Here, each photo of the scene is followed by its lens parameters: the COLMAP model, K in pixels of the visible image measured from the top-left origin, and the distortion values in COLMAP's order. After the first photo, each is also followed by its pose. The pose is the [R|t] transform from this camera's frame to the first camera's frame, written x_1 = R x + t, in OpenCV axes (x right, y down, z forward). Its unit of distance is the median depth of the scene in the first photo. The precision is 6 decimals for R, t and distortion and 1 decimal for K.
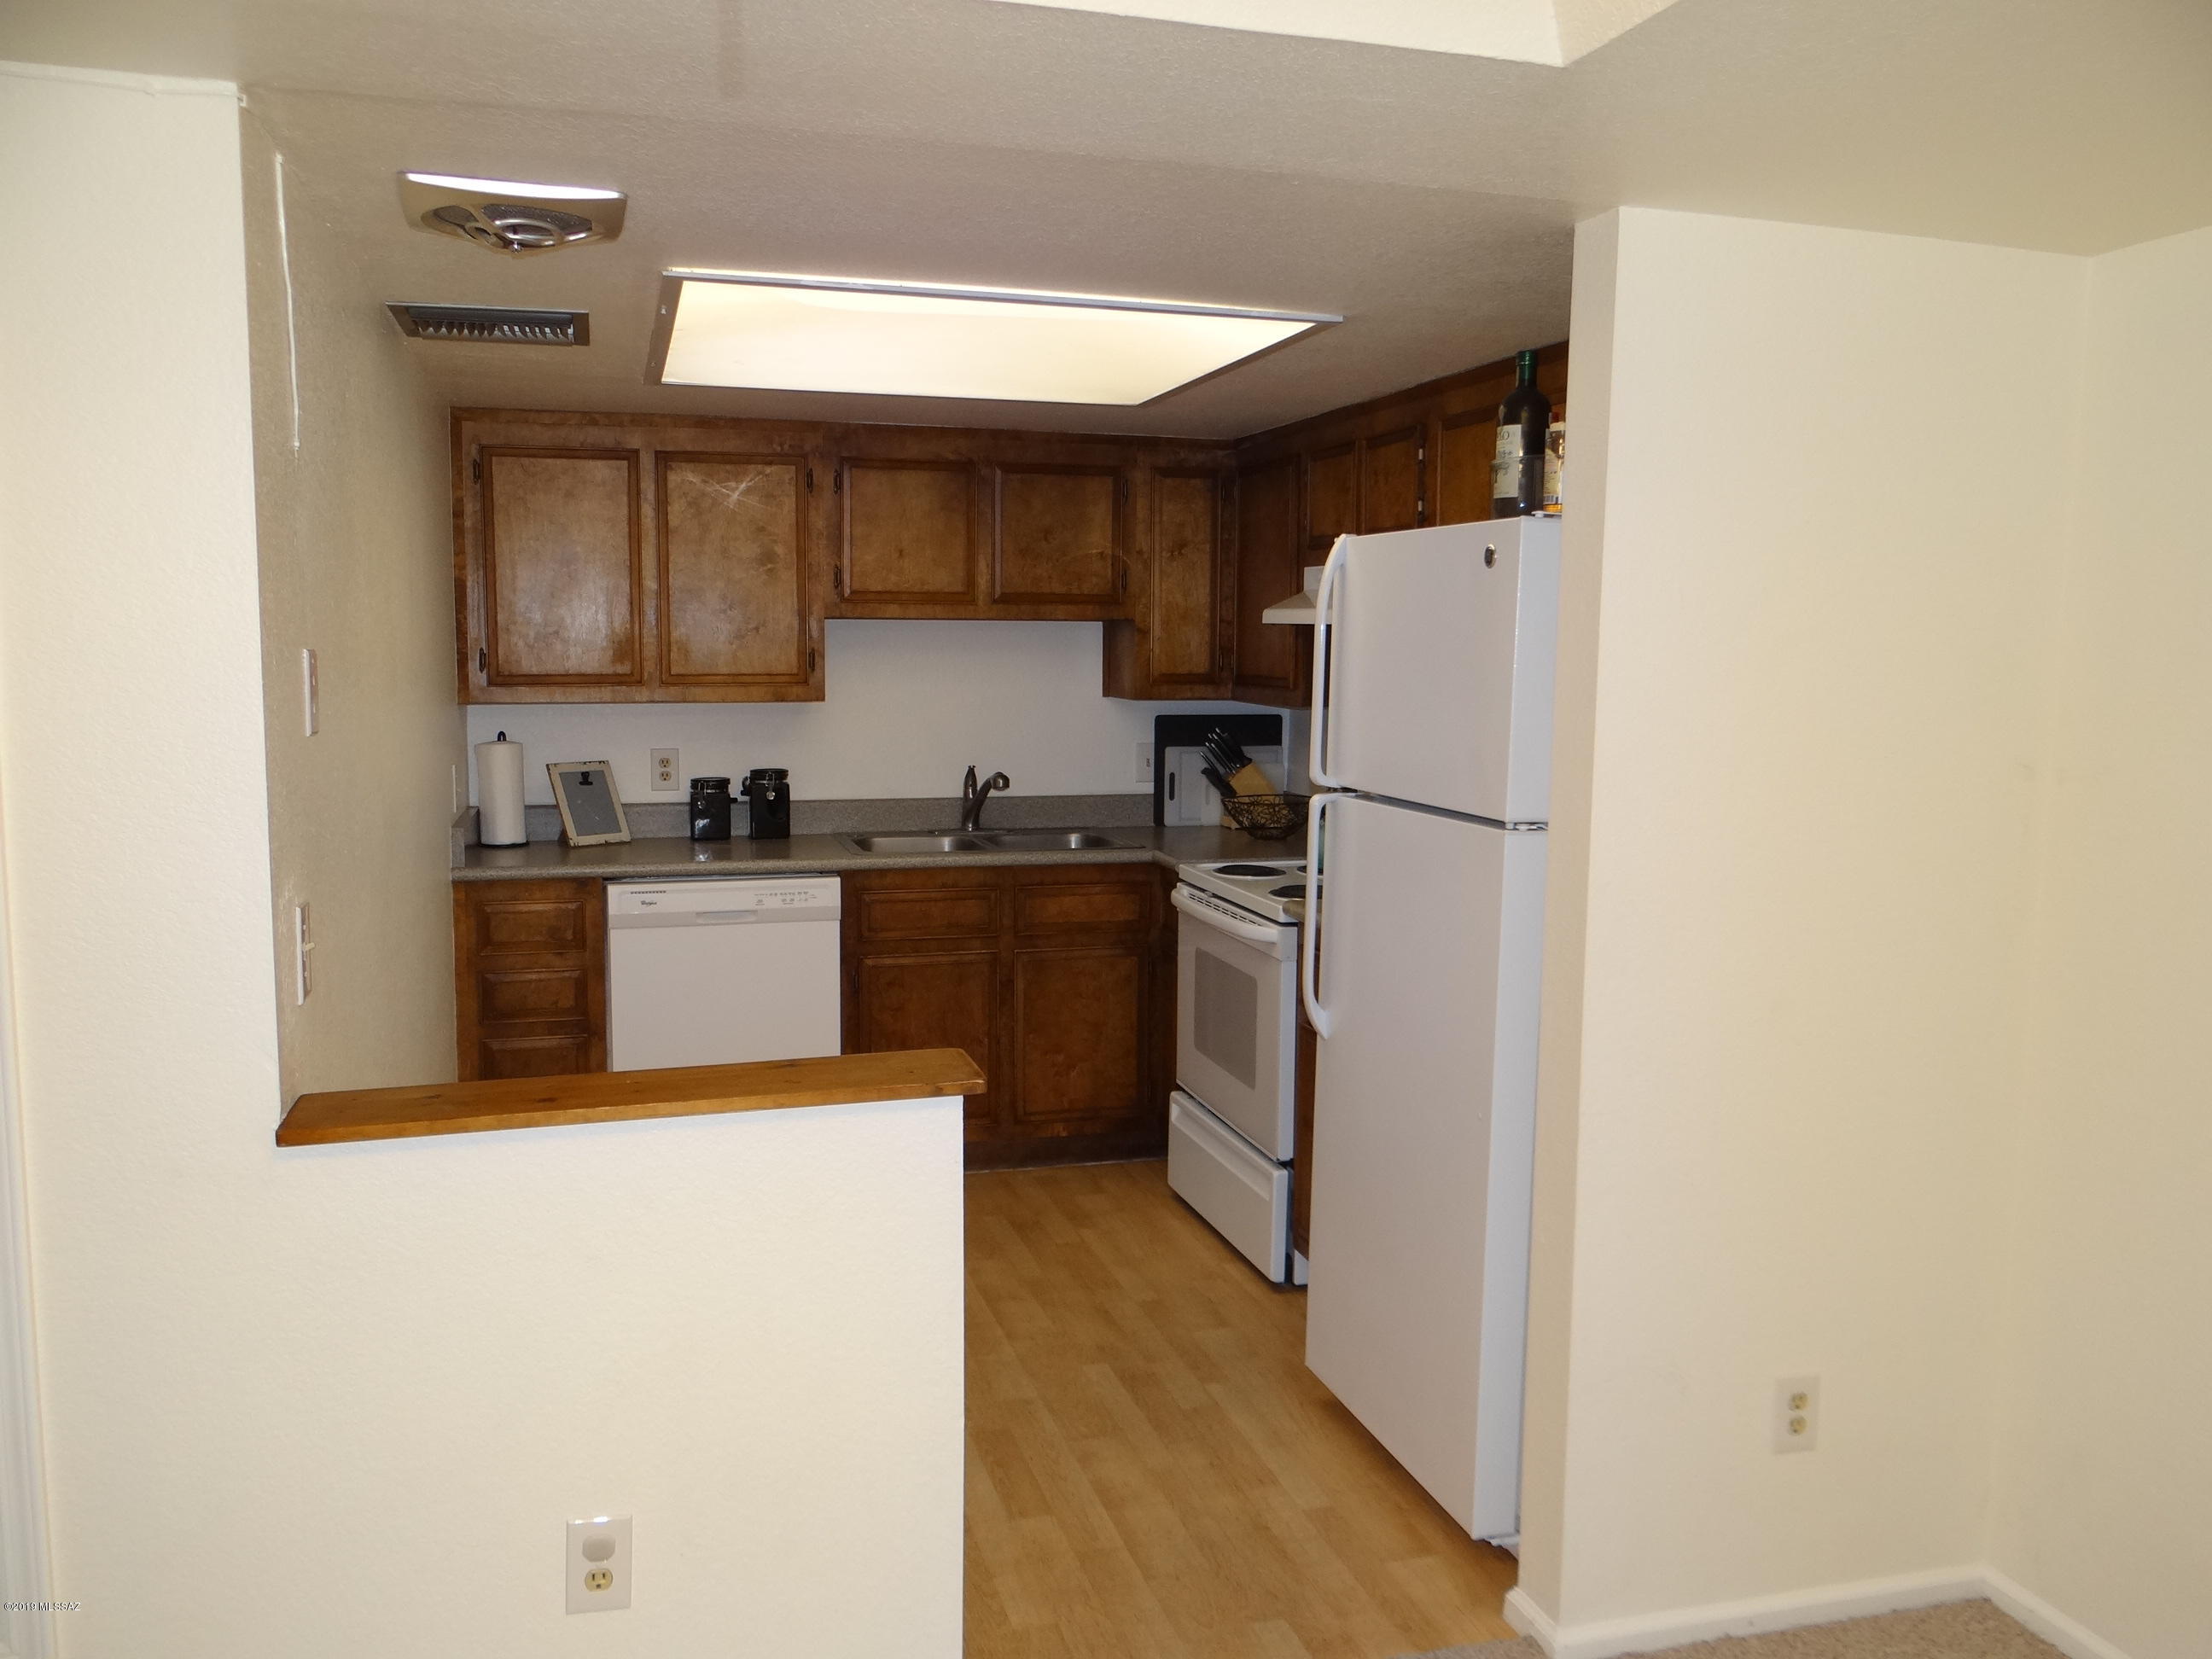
lens RADIAL K [[1750.2, 0, 1103.1], [0, 1750.2, 828.9], [0, 0, 1]] dist [0.009022, -0.015312]
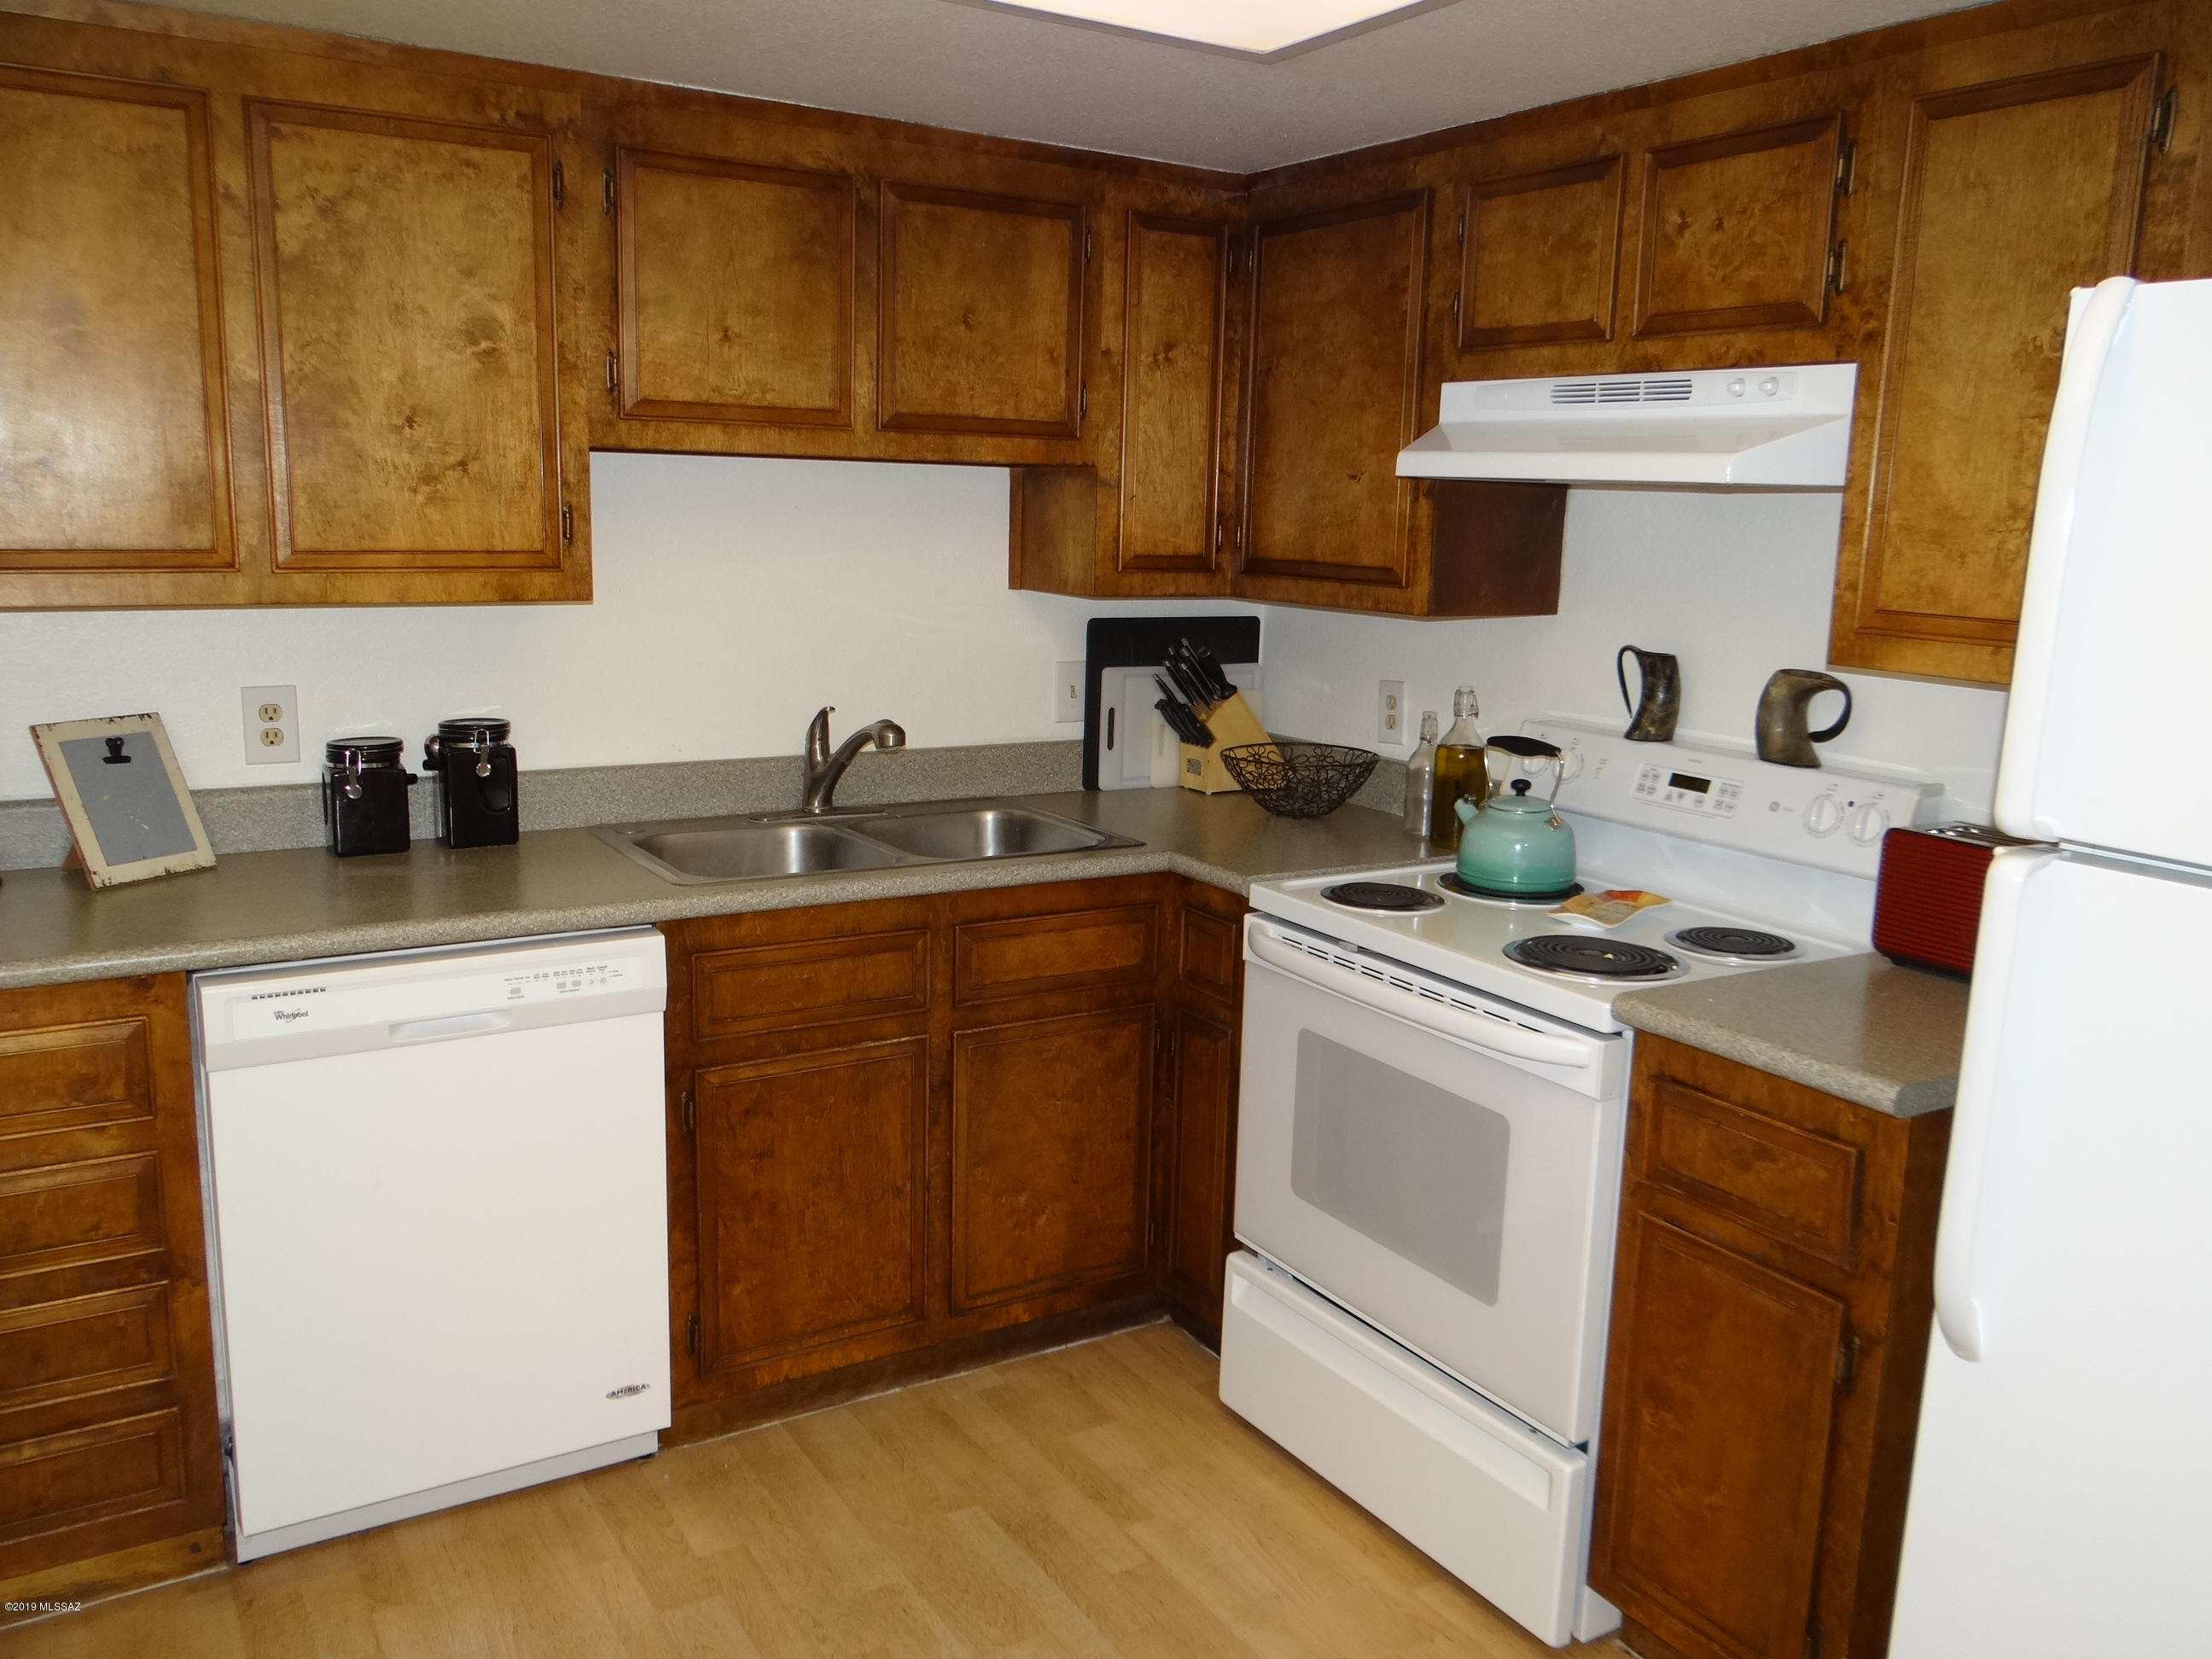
lens RADIAL K [[1750.2, 0, 1107.2], [0, 1750.2, 829.6], [0, 0, 1]] dist [0.009022, -0.015312]
pose [[0.961406, -0.031416, 0.273333, -0.157139], [0.008841, 0.996474, 0.083434, -0.046165], [-0.274991, -0.077797, 0.958294, 0.424364]]
